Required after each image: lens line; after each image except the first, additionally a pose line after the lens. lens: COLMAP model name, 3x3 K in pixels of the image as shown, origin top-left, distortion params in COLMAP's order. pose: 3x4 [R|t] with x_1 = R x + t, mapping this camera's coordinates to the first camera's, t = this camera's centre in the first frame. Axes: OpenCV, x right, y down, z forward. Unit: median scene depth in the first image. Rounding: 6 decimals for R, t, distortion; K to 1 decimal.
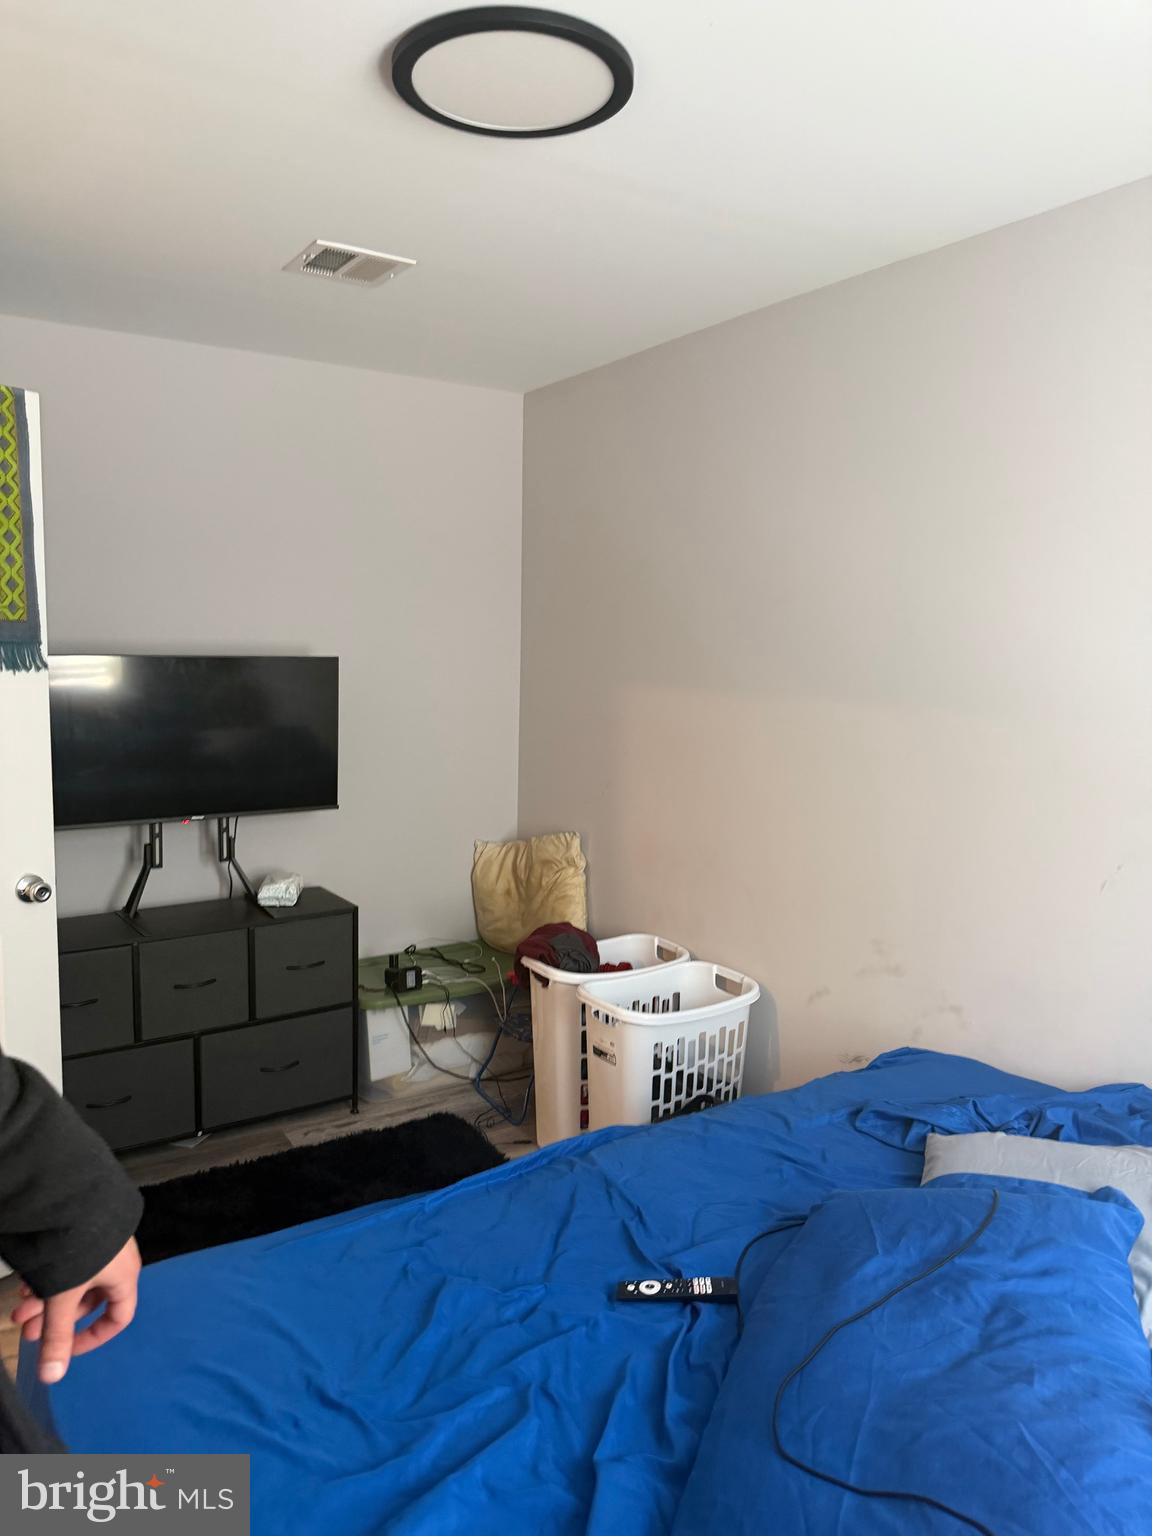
lens RADIAL K [[1070.2, 0, 617.6], [0, 1070.2, 764.3], [0, 0, 1]] dist [0.080356, -0.273177]
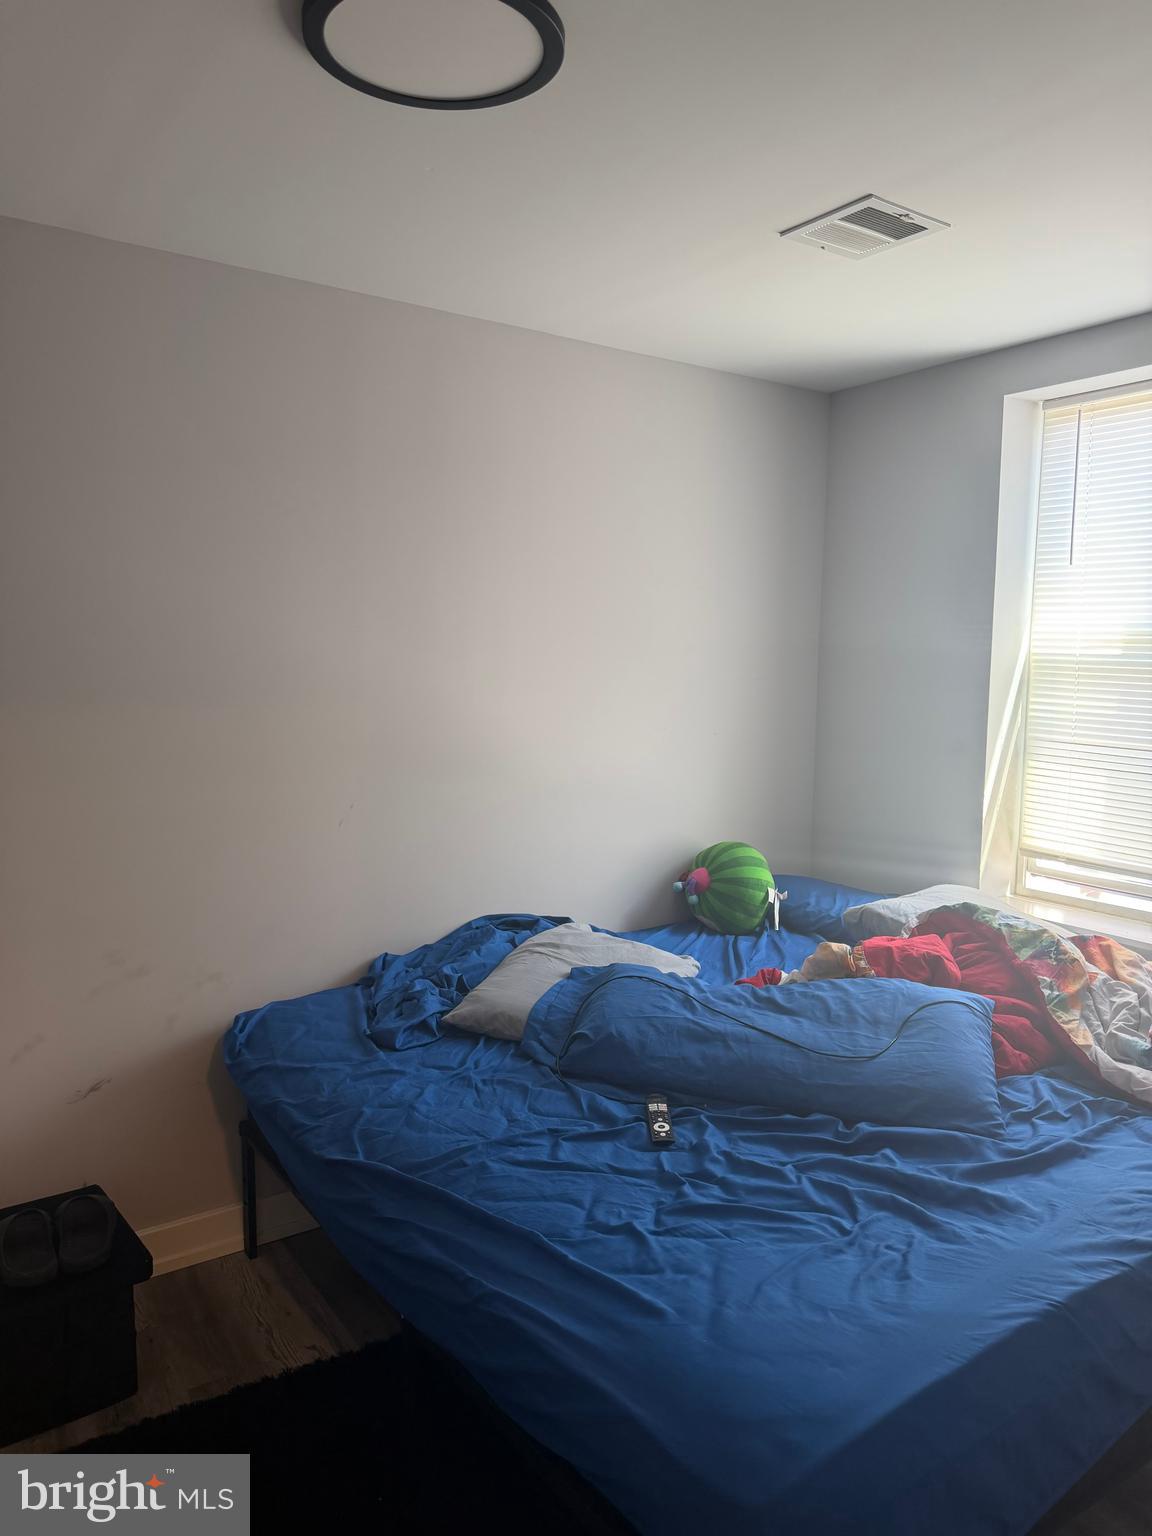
lens RADIAL K [[1054.9, 0, 576.0], [0, 1054.9, 768.0], [0, 0, 1]] dist [0.004313, -0.055257]
pose [[0.000260, -0.154564, 0.987983, -0.577506], [0.105927, 0.982428, 0.153667, -0.085718], [-0.994374, 0.104614, 0.016628, 0.491671]]
